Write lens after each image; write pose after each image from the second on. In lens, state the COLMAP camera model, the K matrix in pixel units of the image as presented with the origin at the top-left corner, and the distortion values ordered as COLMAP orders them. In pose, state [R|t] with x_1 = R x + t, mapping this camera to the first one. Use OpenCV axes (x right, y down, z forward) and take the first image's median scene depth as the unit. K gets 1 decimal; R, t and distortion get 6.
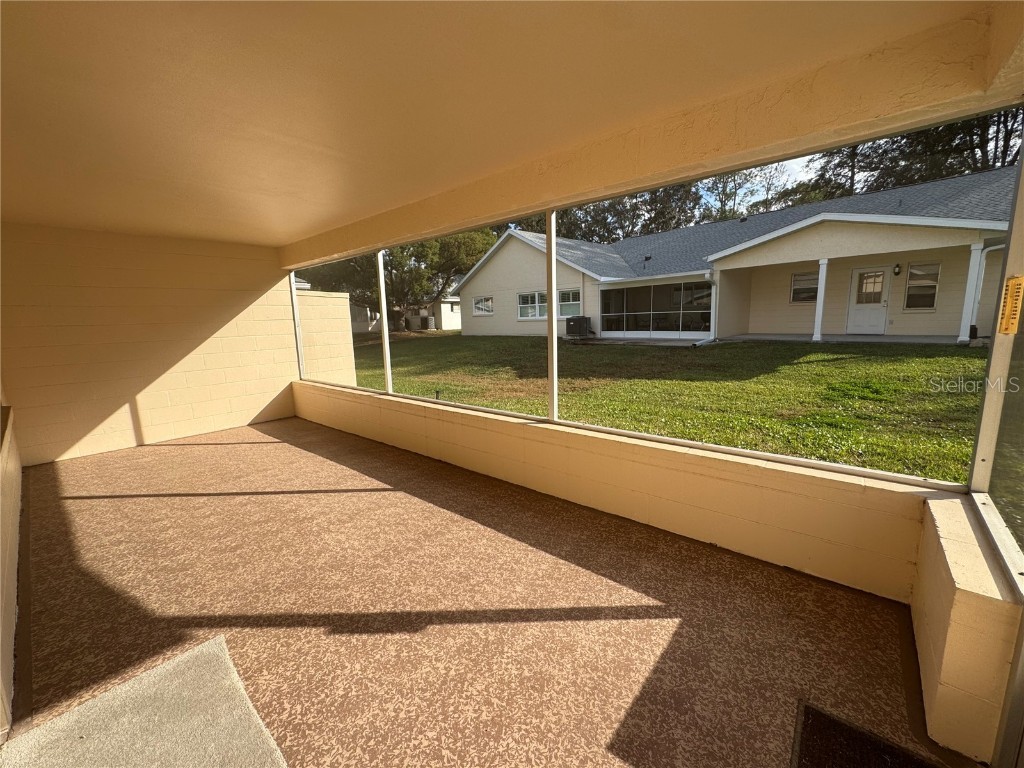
lens RADIAL K [[409.8, 0, 512.0], [0, 409.8, 384.0], [0, 0, 1]] dist [-0.003476, -0.000011]
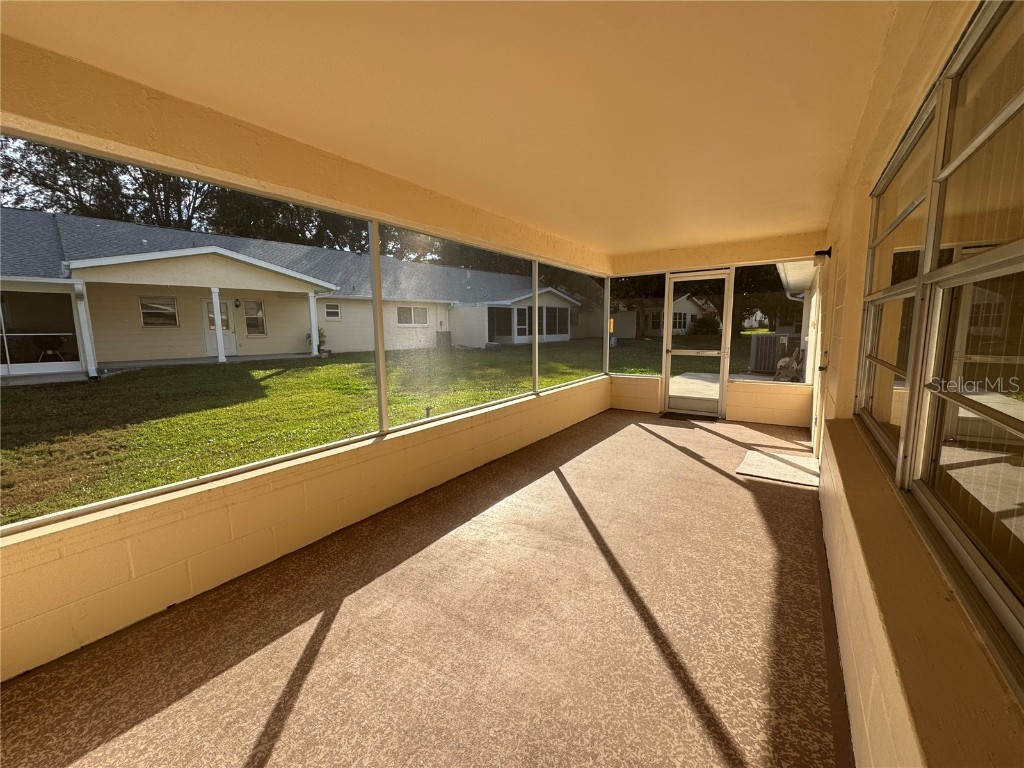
lens RADIAL K [[409.8, 0, 512.0], [0, 409.8, 384.0], [0, 0, 1]] dist [-0.003476, -0.000011]
pose [[-0.101074, -0.101849, 0.989652, -1.120100], [0.178682, 0.976713, 0.118766, -0.110309], [-0.978702, 0.188837, -0.080522, 0.944884]]
